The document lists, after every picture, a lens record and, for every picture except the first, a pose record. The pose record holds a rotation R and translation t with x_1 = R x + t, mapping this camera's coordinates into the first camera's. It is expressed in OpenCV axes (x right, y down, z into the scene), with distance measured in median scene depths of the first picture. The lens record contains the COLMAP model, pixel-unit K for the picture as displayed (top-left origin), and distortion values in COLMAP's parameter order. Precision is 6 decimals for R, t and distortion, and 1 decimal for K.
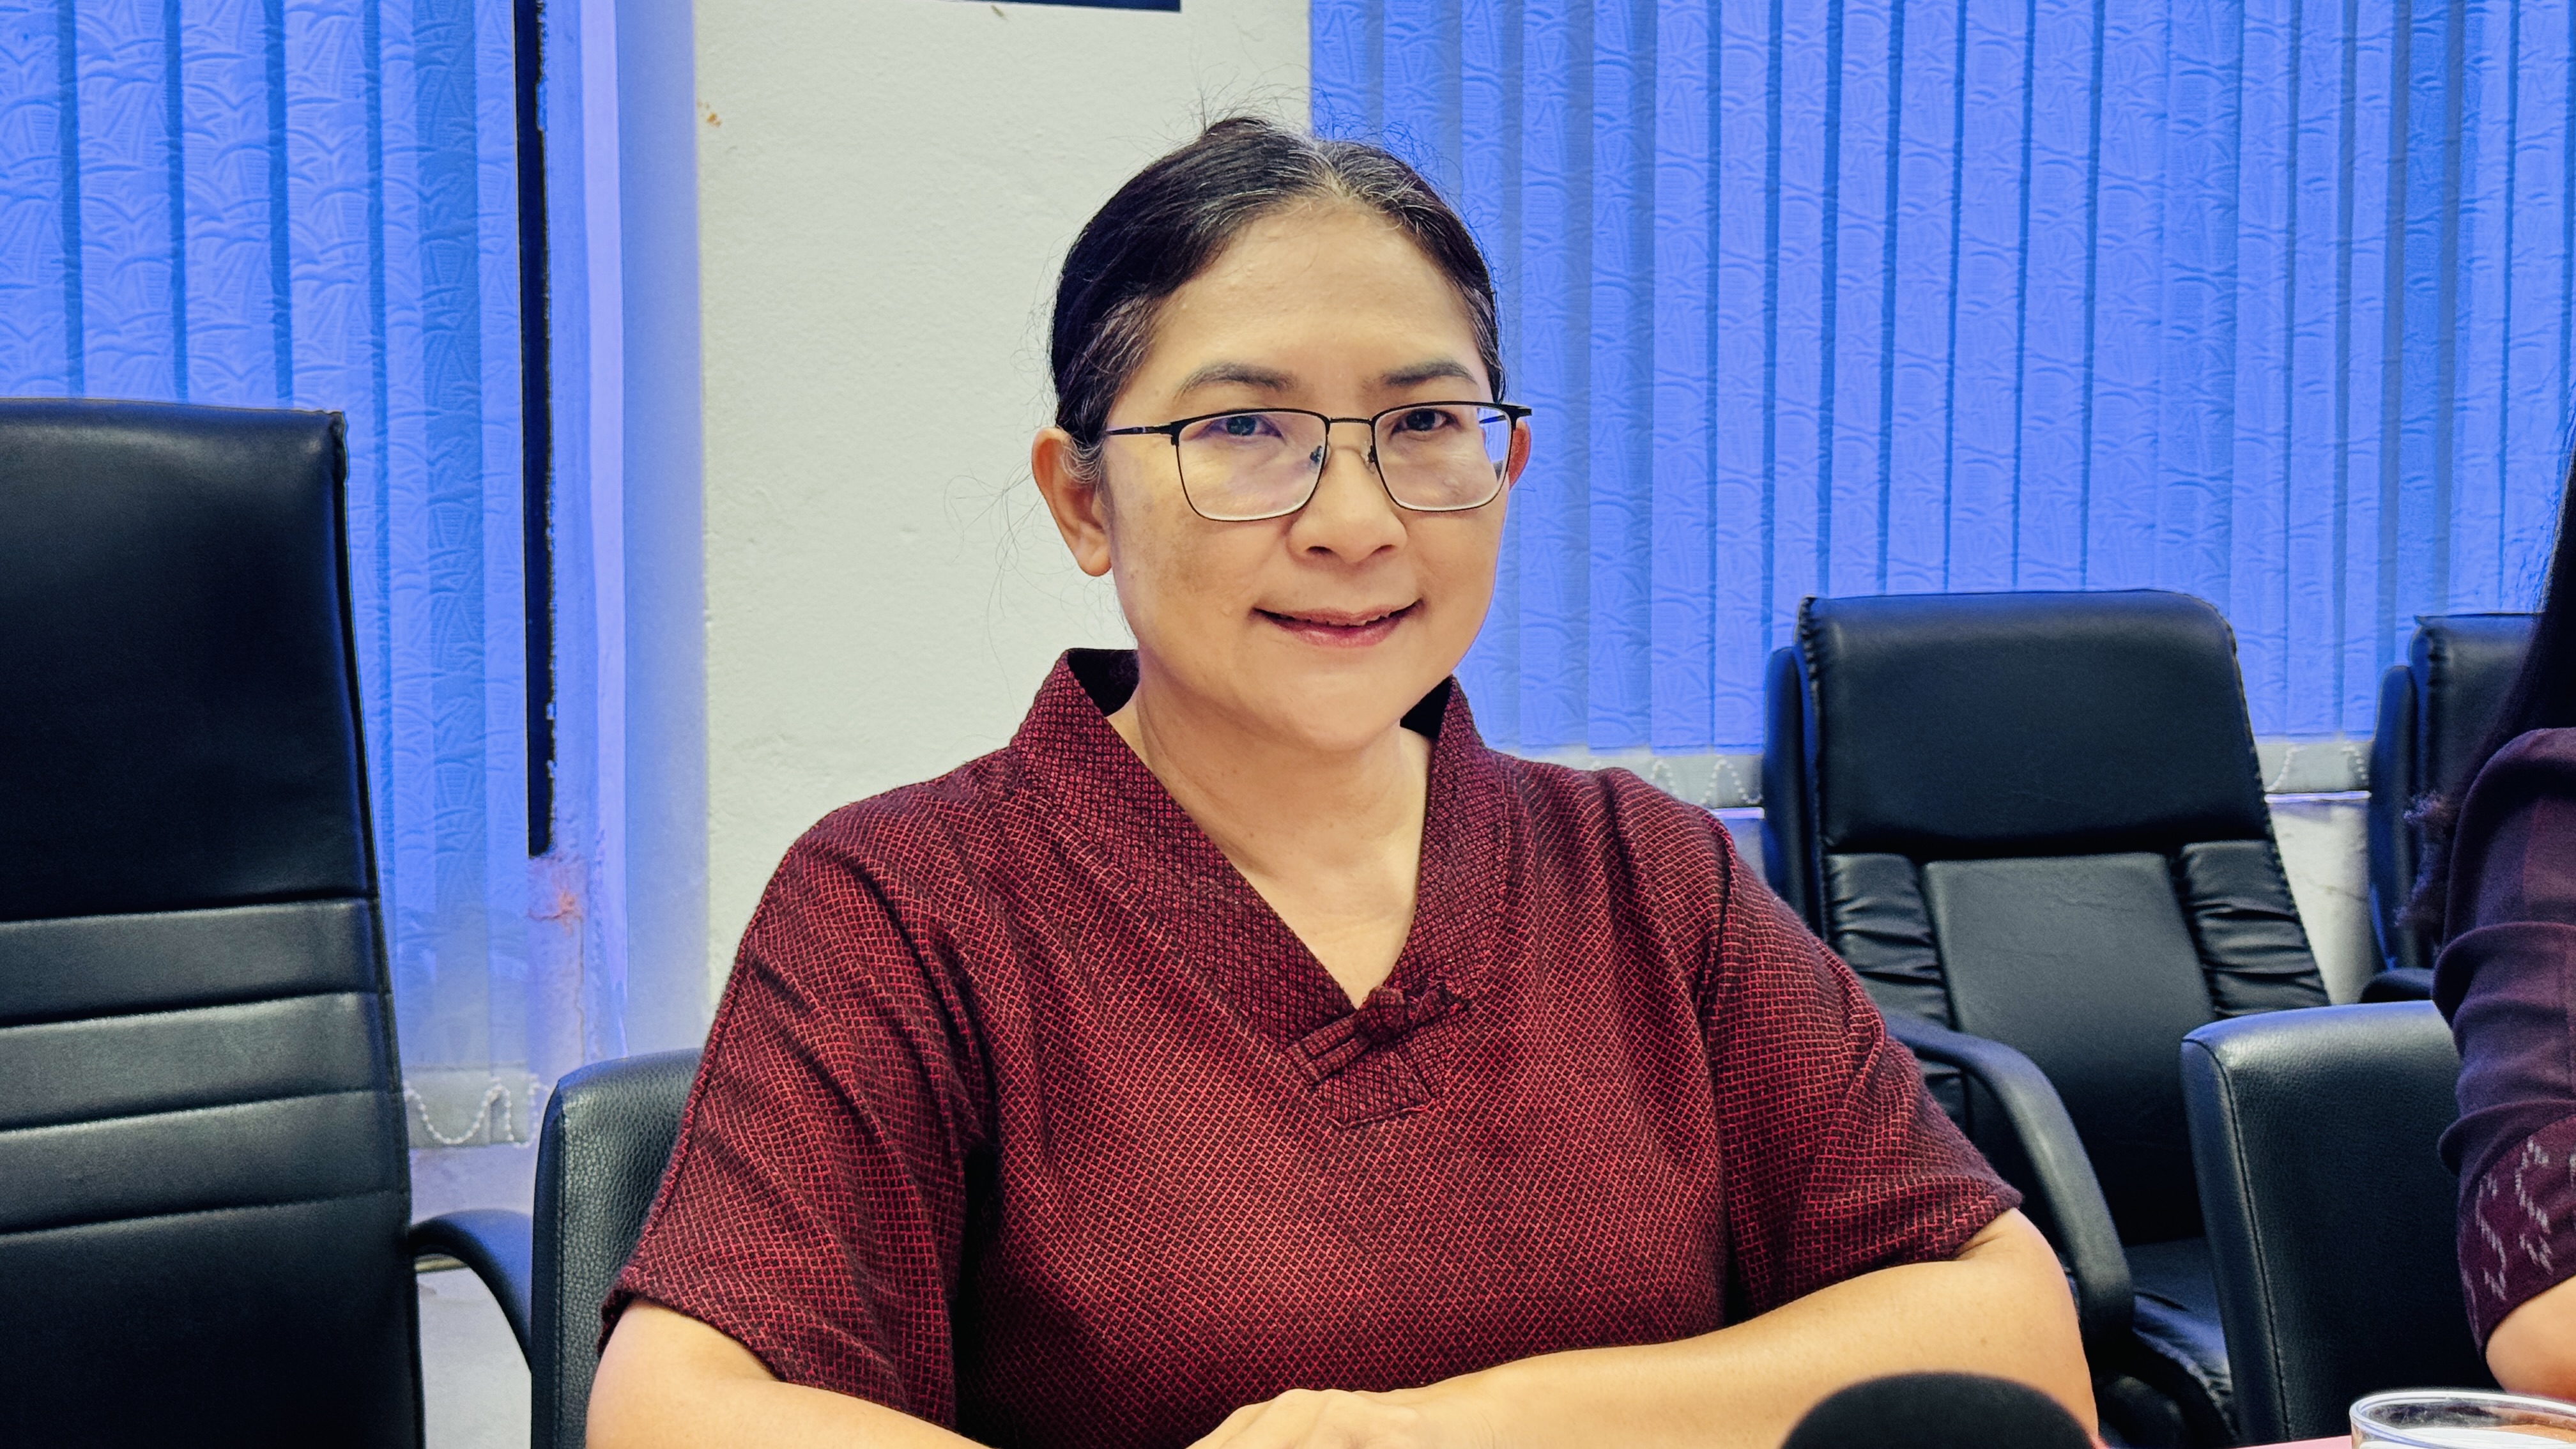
lens RADIAL K [[3589.6, 0, 1287.1], [0, 3589.6, 735.3], [0, 0, 1]] dist [0.118612, 0.000000]
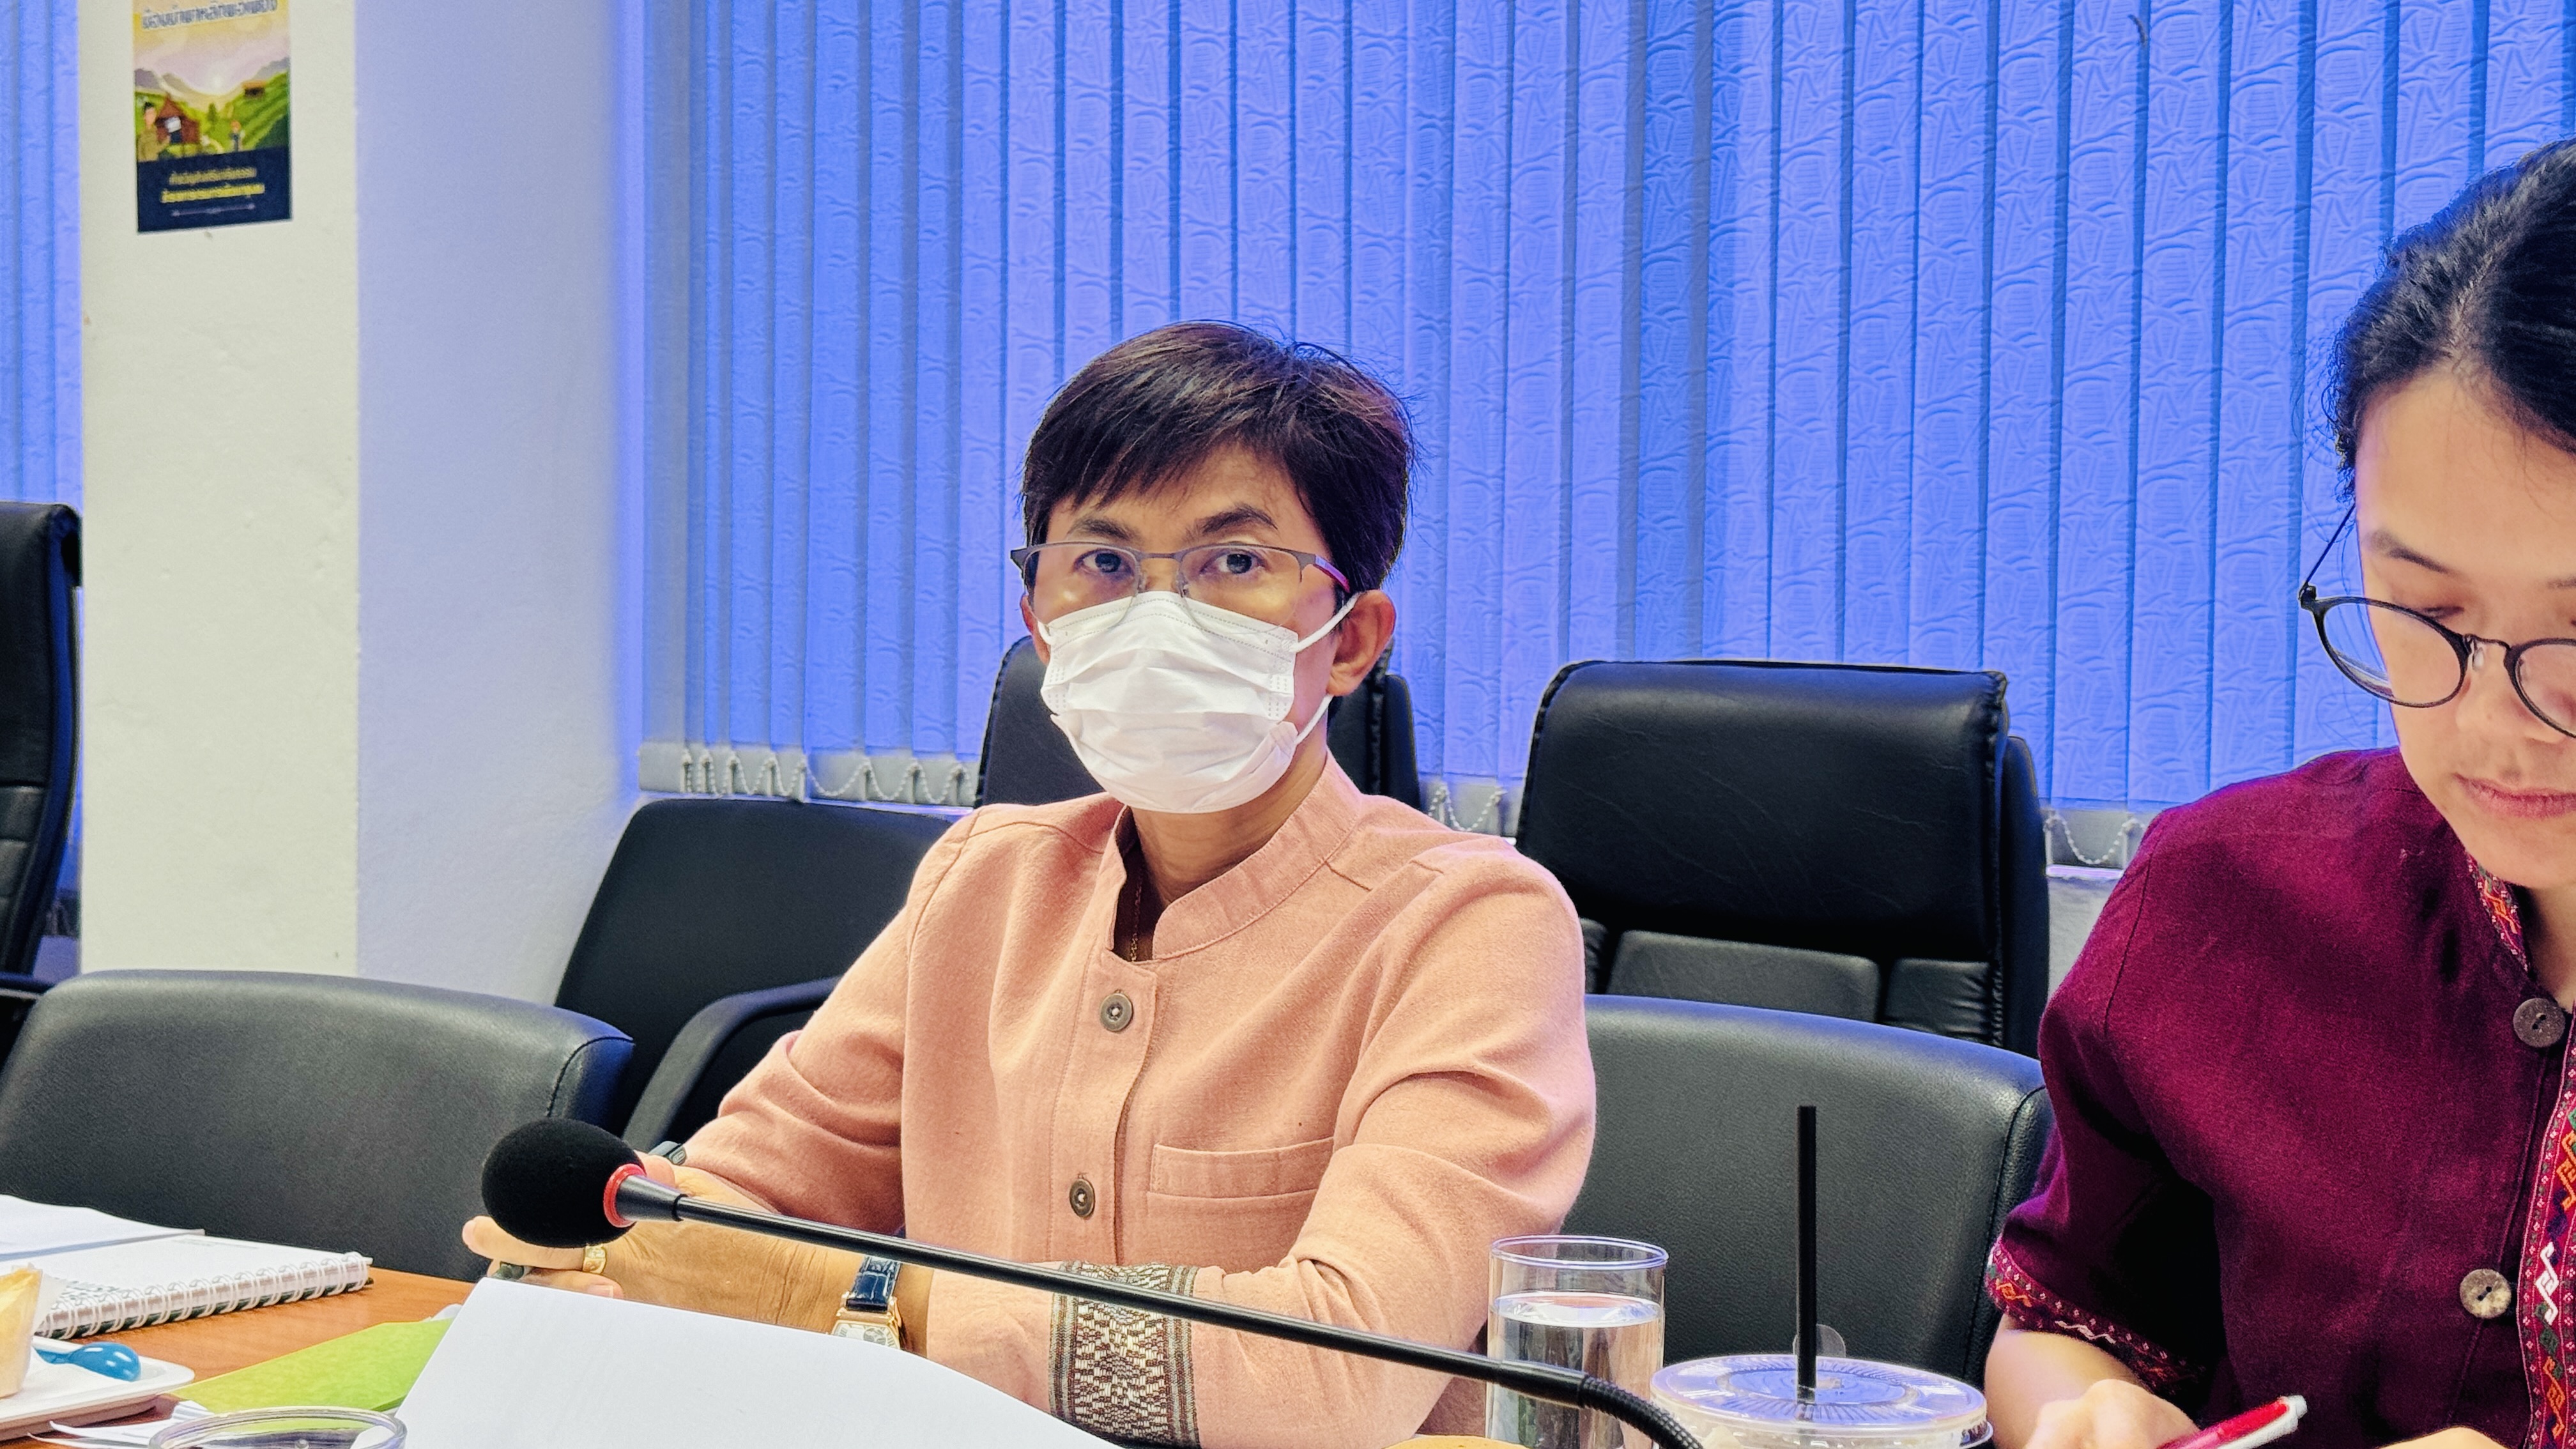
lens RADIAL K [[3589.6, 0, 1288.9], [0, 3589.6, 715.1], [0, 0, 1]] dist [0.118612, 0.000000]
pose [[0.510790, 0.030666, -0.859158, 1.138297], [-0.048883, 0.998783, 0.006587, -0.021927], [0.858314, 0.038634, 0.511668, 0.464826]]
